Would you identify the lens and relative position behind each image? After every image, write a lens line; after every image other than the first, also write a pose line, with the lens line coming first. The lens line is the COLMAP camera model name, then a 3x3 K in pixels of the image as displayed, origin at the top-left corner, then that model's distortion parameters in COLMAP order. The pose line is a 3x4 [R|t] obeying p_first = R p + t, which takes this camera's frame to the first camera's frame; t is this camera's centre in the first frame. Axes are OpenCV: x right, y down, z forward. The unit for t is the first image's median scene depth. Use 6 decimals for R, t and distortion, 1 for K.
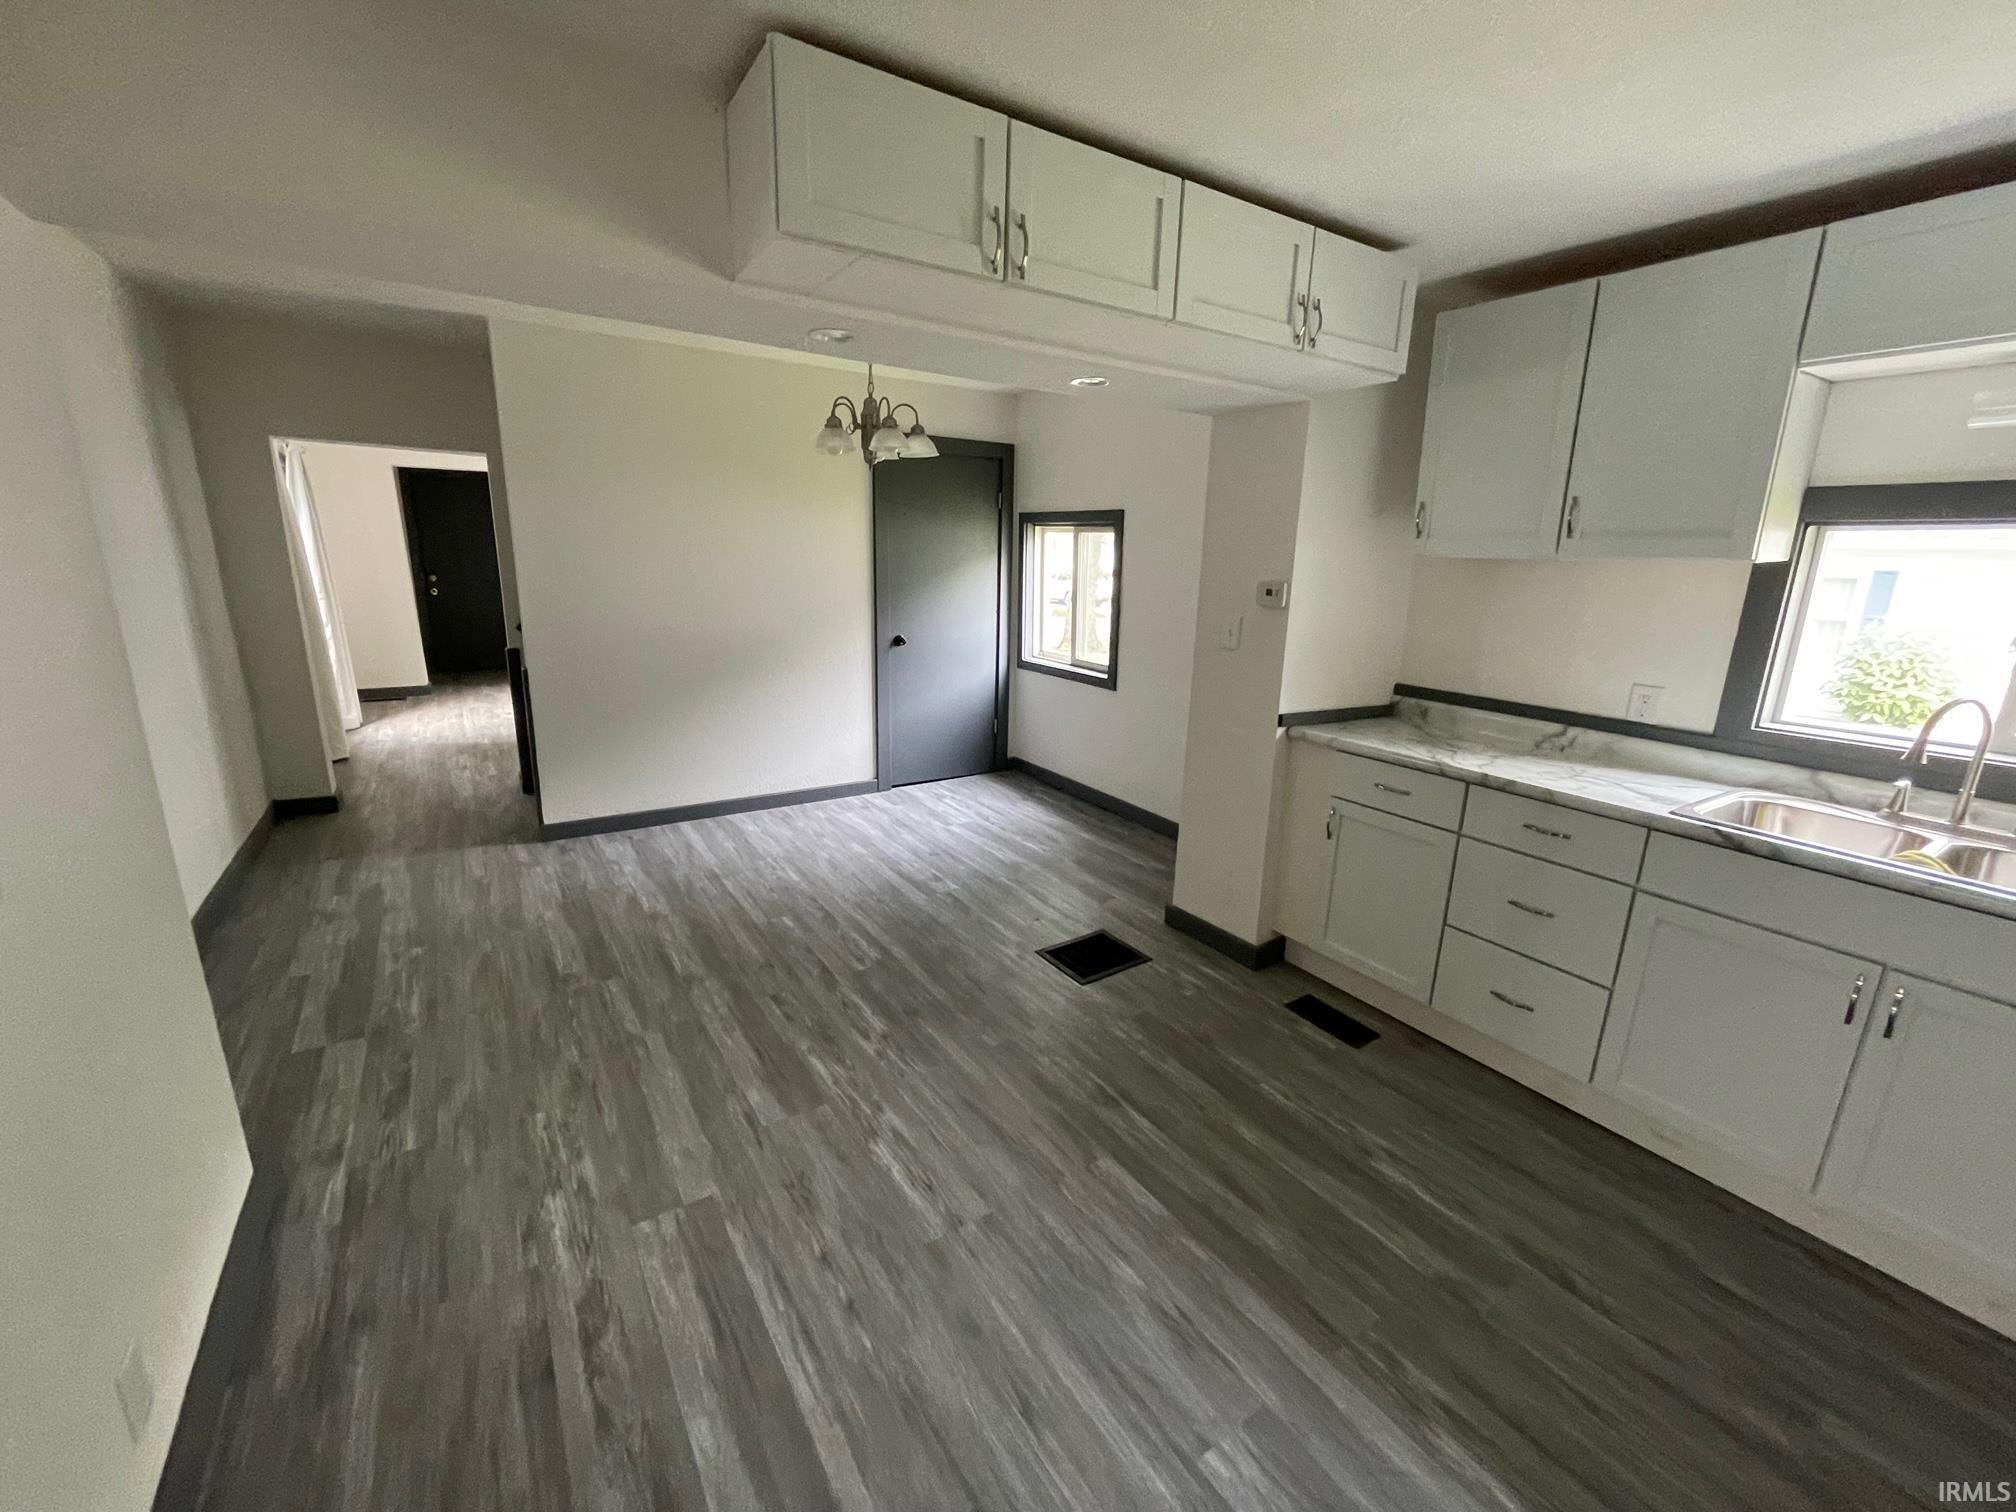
lens RADIAL K [[821.1, 0, 998.7], [0, 821.1, 736.8], [0, 0, 1]] dist [-0.003693, -0.000016]
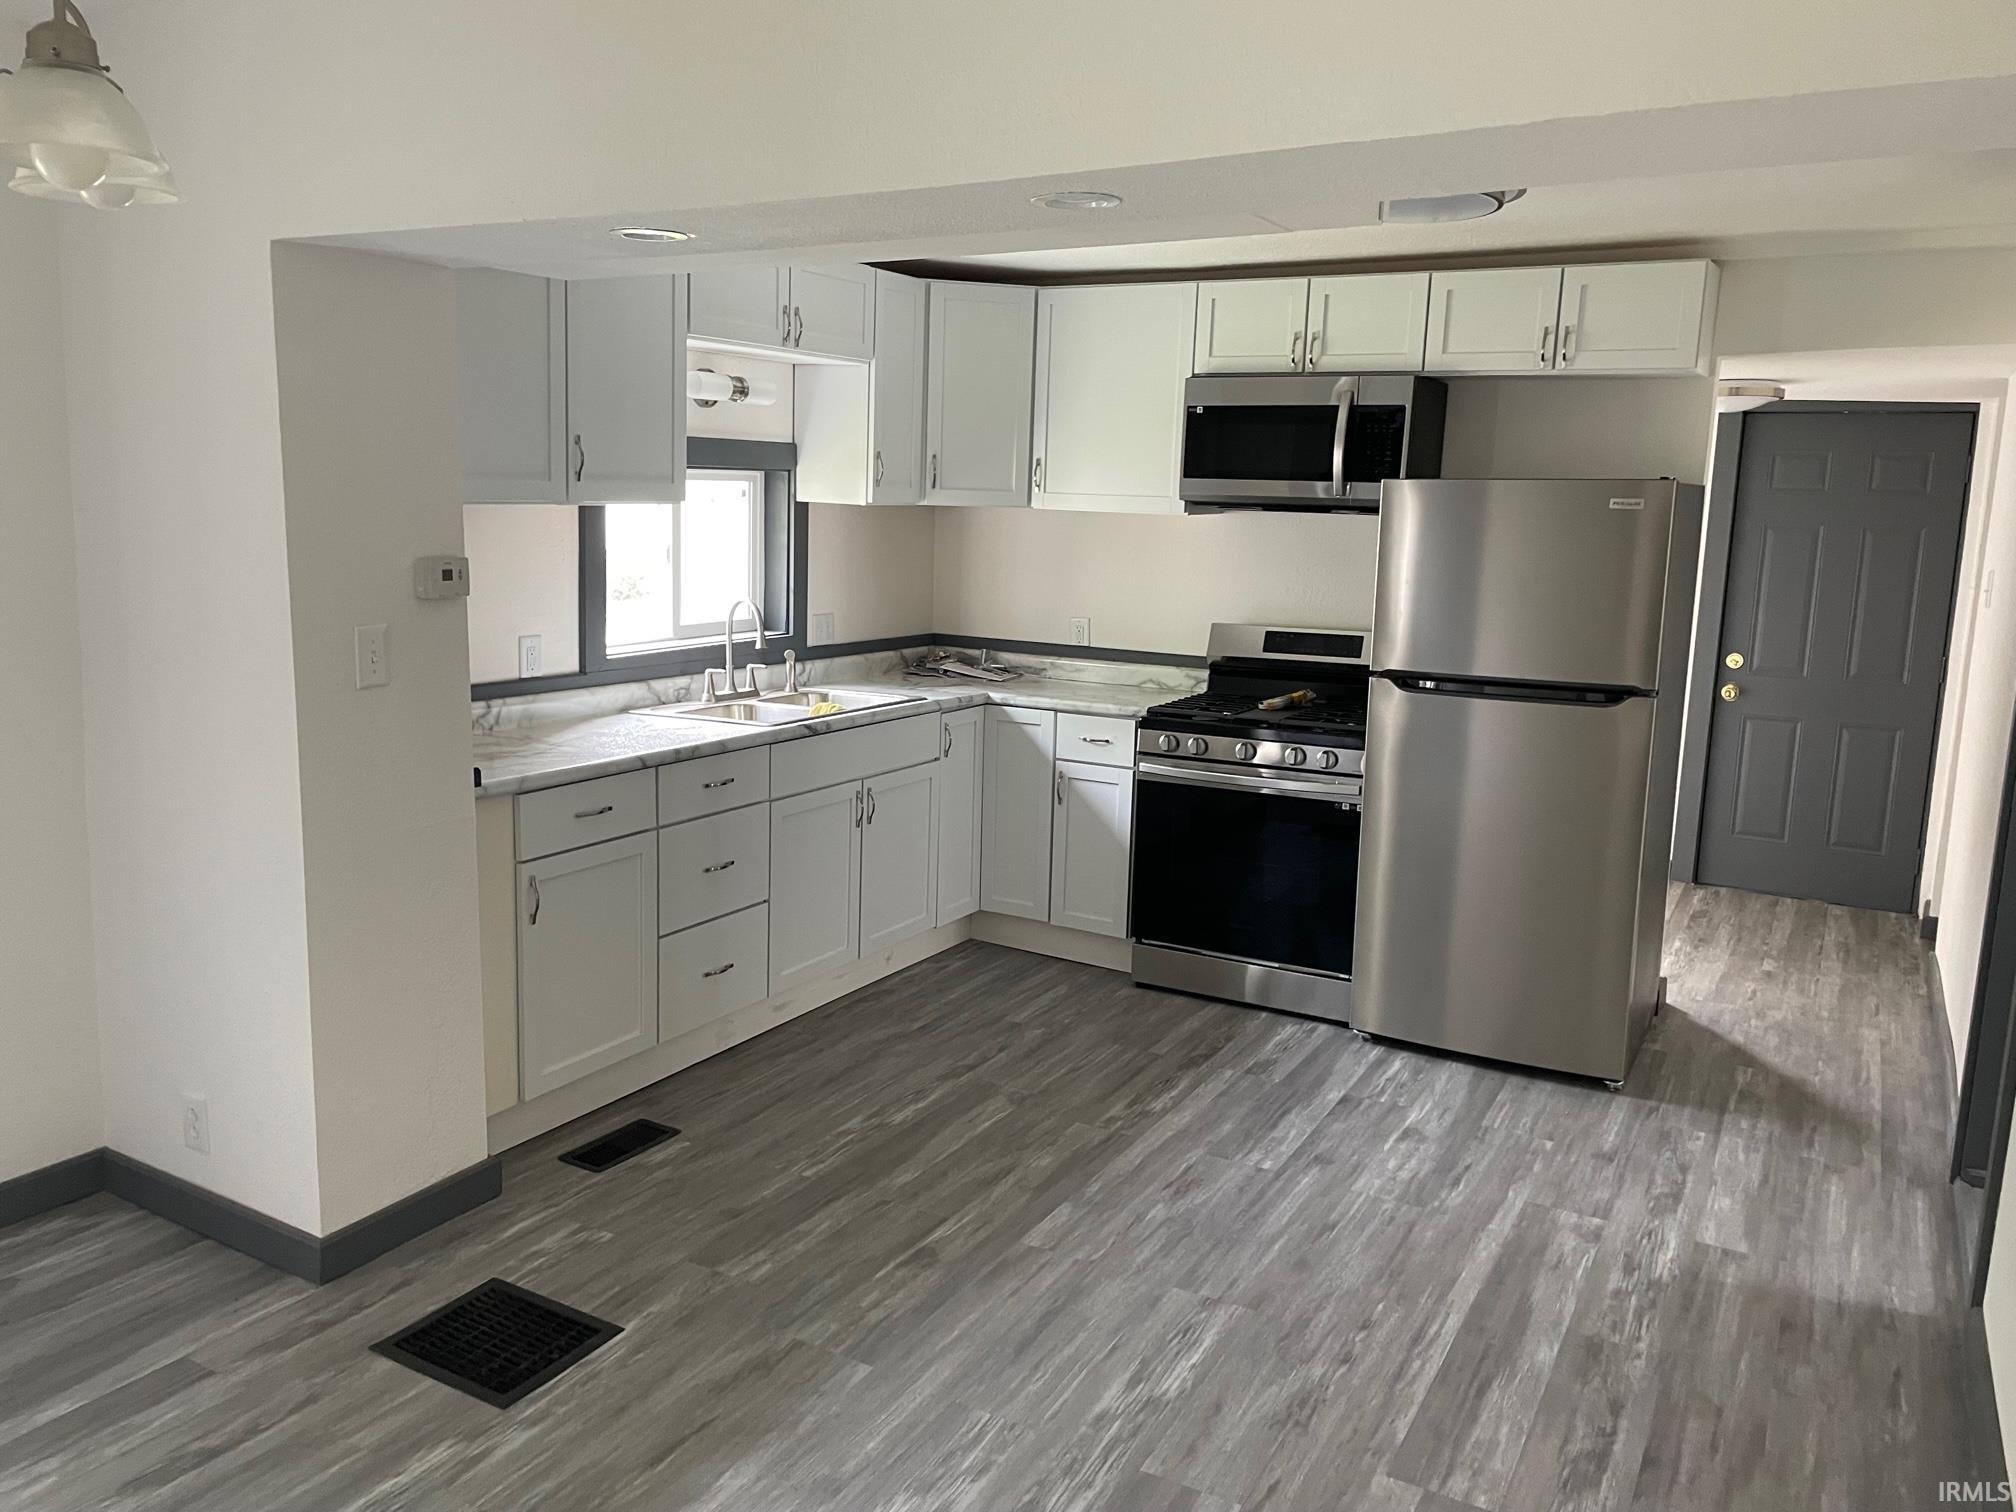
lens RADIAL K [[1516.3, 0, 999.2], [0, 1516.3, 761.7], [0, 0, 1]] dist [0.013462, -0.023069]
pose [[-0.456111, -0.192411, 0.868873, -1.239613], [0.167642, 0.940290, 0.296229, -0.458592], [-0.873990, 0.280773, -0.396620, 1.679080]]
